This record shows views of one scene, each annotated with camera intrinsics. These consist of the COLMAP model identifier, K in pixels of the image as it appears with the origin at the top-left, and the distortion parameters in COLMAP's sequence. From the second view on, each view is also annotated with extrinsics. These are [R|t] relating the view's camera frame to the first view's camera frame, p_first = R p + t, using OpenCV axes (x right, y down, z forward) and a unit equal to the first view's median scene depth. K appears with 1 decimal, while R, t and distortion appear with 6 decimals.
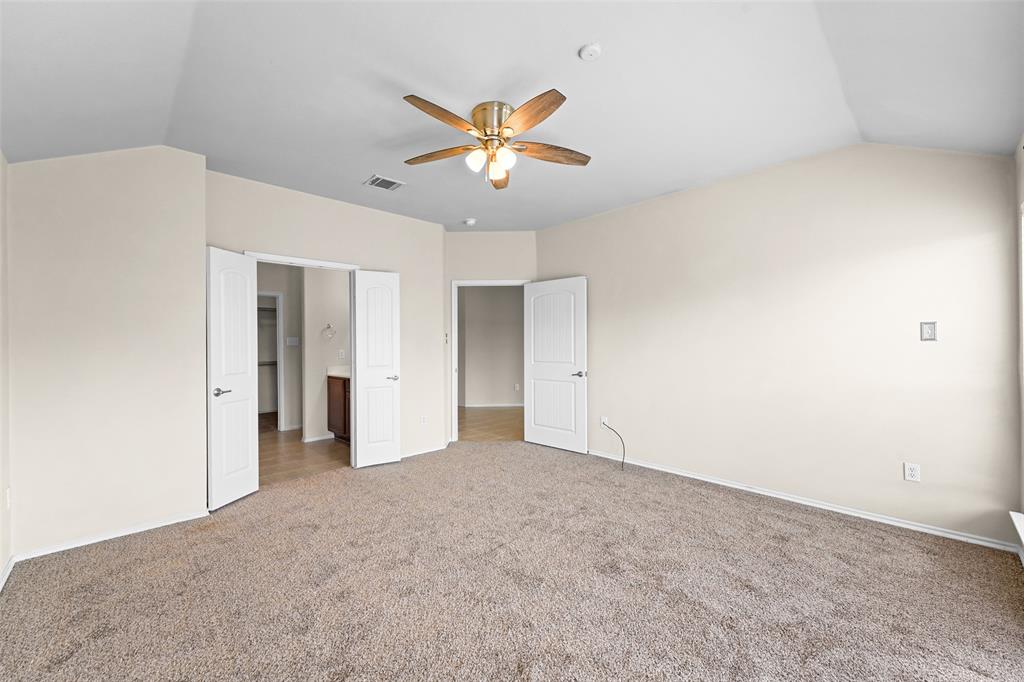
lens RADIAL K [[401.8, 0, 508.7], [0, 401.8, 343.0], [0, 0, 1]] dist [0.011512, -0.004290]
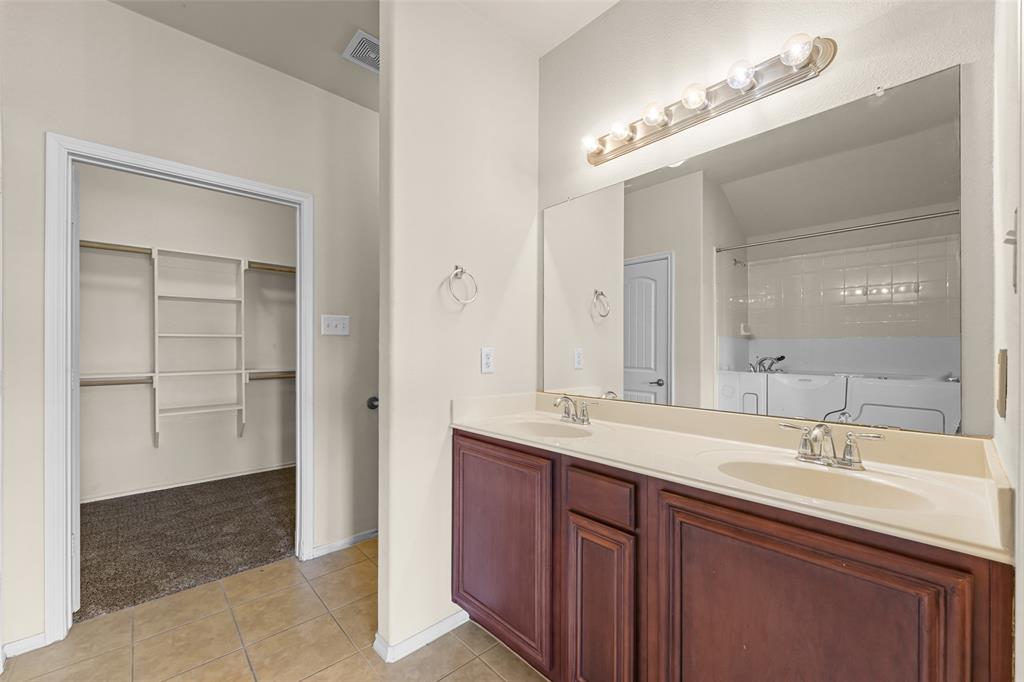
lens RADIAL K [[405.1, 0, 505.0], [0, 405.1, 345.9], [0, 0, 1]] dist [0.012259, -0.004705]
pose [[0.999112, 0.015122, -0.039329, -0.334468], [-0.014879, 0.999868, 0.006474, 0.011798], [0.039421, -0.005883, 0.999205, 0.575195]]
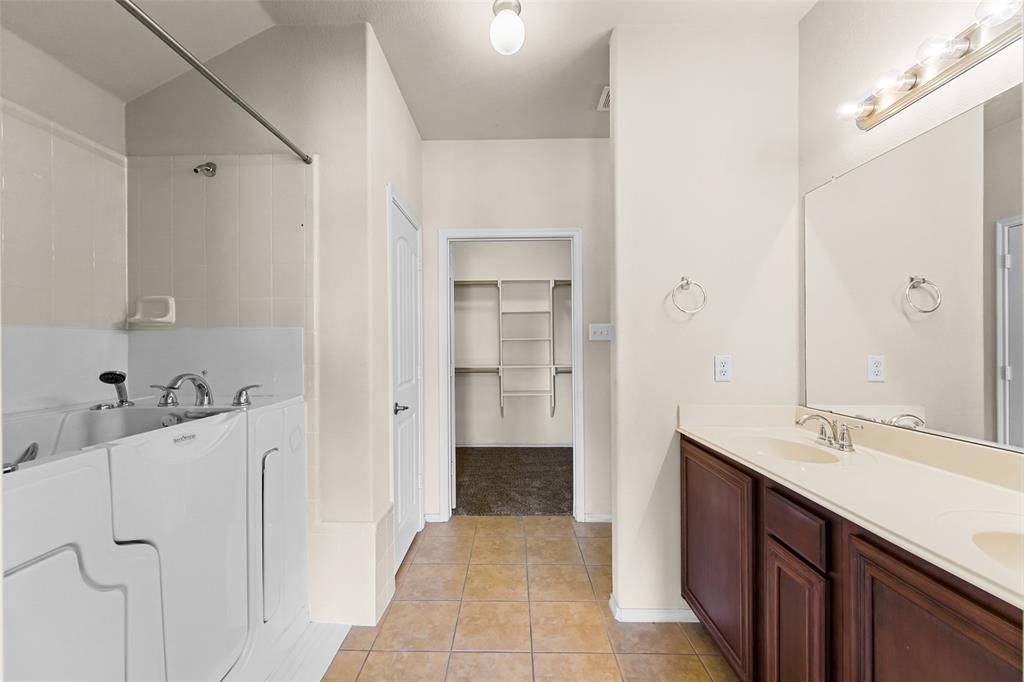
lens RADIAL K [[401.8, 0, 508.7], [0, 401.8, 343.0], [0, 0, 1]] dist [0.011512, -0.004290]
pose [[0.712721, 0.011496, -0.701354, -0.267593], [0.000680, 0.999854, 0.017080, 0.001642], [0.701448, -0.012651, 0.712609, 0.558649]]
